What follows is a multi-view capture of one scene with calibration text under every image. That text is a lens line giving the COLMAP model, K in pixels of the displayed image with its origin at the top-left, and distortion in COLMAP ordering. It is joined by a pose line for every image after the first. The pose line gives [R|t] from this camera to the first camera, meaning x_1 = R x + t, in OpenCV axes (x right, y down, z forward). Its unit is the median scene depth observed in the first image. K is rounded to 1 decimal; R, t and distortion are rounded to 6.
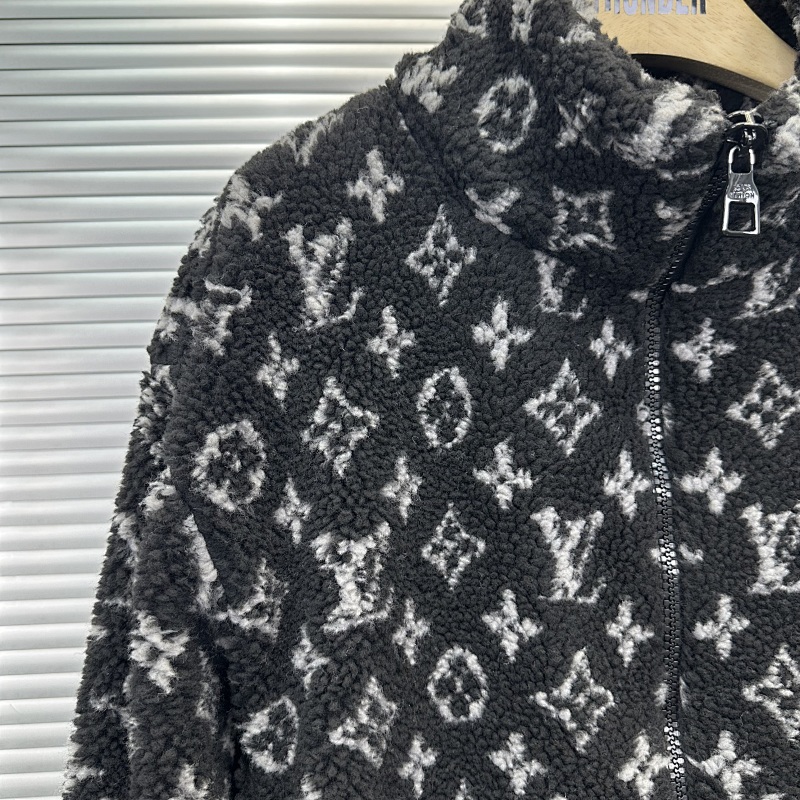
lens RADIAL K [[756.2, 0, 400.0], [0, 756.2, 400.0], [0, 0, 1]] dist [0.181112, -0.383553]
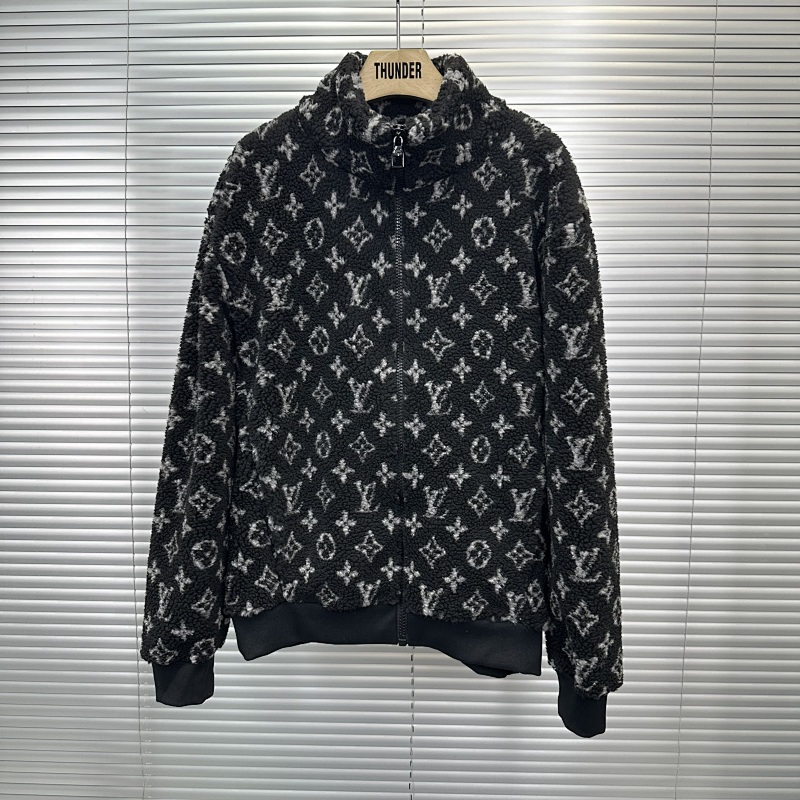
lens RADIAL K [[756.2, 0, 400.0], [0, 756.2, 400.0], [0, 0, 1]] dist [0.181112, -0.383553]
pose [[0.993529, 0.041154, -0.105861, 0.671142], [-0.034189, 0.997181, 0.066789, 0.407879], [0.108311, -0.062737, 0.992135, -1.678682]]
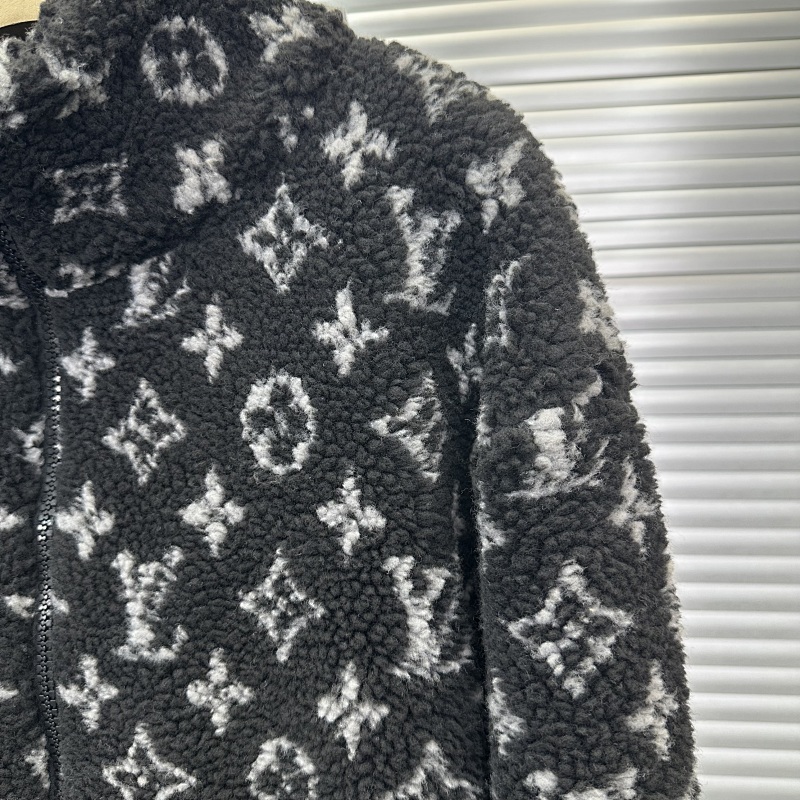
lens RADIAL K [[796.7, 0, 400.0], [0, 796.7, 400.0], [0, 0, 1]] dist [0.157398, -0.430863]
pose [[0.977255, 0.018325, -0.211274, 0.962021], [-0.017635, 0.999831, 0.005150, -0.038631], [0.211333, -0.001307, 0.977413, 0.218557]]
